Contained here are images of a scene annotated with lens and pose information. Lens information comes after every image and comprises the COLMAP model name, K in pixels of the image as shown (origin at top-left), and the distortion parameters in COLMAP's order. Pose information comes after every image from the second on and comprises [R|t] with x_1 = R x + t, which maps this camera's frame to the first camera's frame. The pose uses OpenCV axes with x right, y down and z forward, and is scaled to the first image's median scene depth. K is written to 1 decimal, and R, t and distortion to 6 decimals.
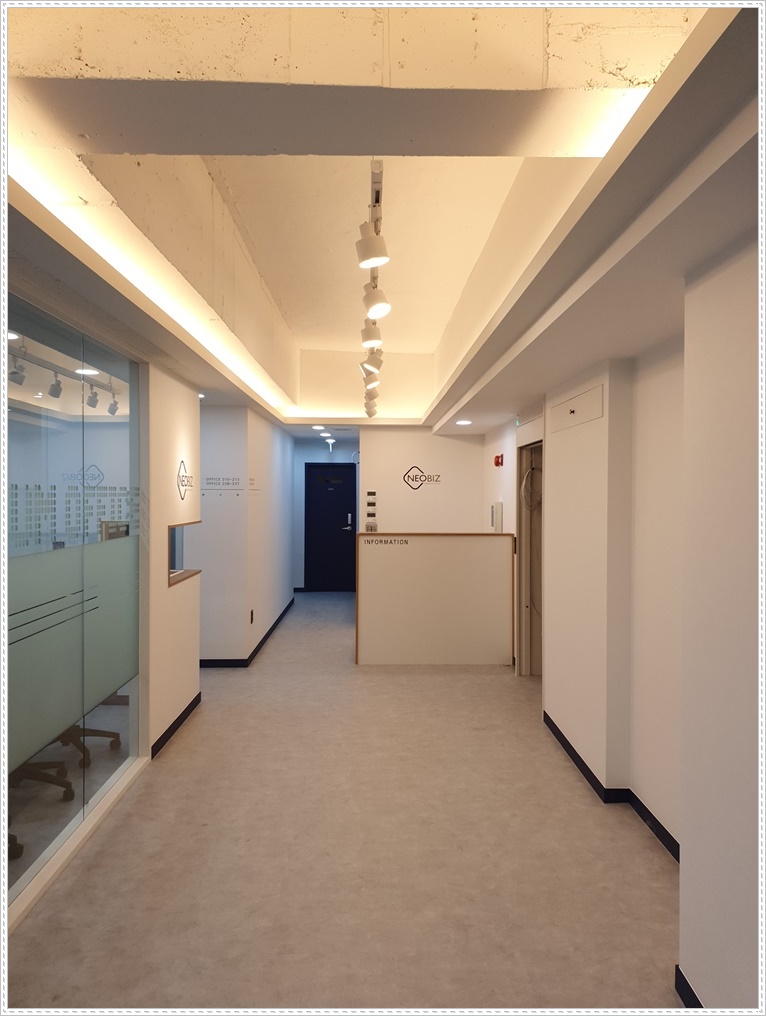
lens RADIAL K [[774.7, 0, 389.1], [0, 774.7, 502.0], [0, 0, 1]] dist [0.011128, -0.002045]
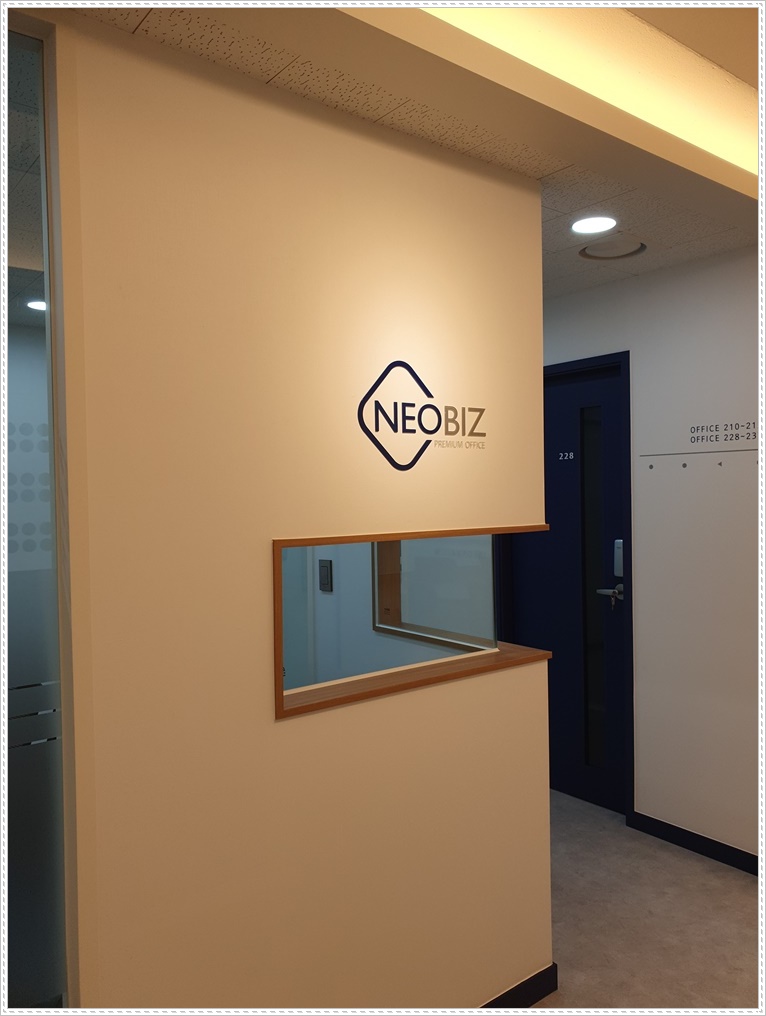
lens RADIAL K [[777.3, 0, 380.7], [0, 777.3, 503.4], [0, 0, 1]] dist [0.030967, -0.005136]
pose [[0.595875, -0.001107, -0.803077, 0.021468], [0.009098, 0.999944, 0.005372, 0.010444], [0.803026, -0.010507, 0.595852, 0.745609]]
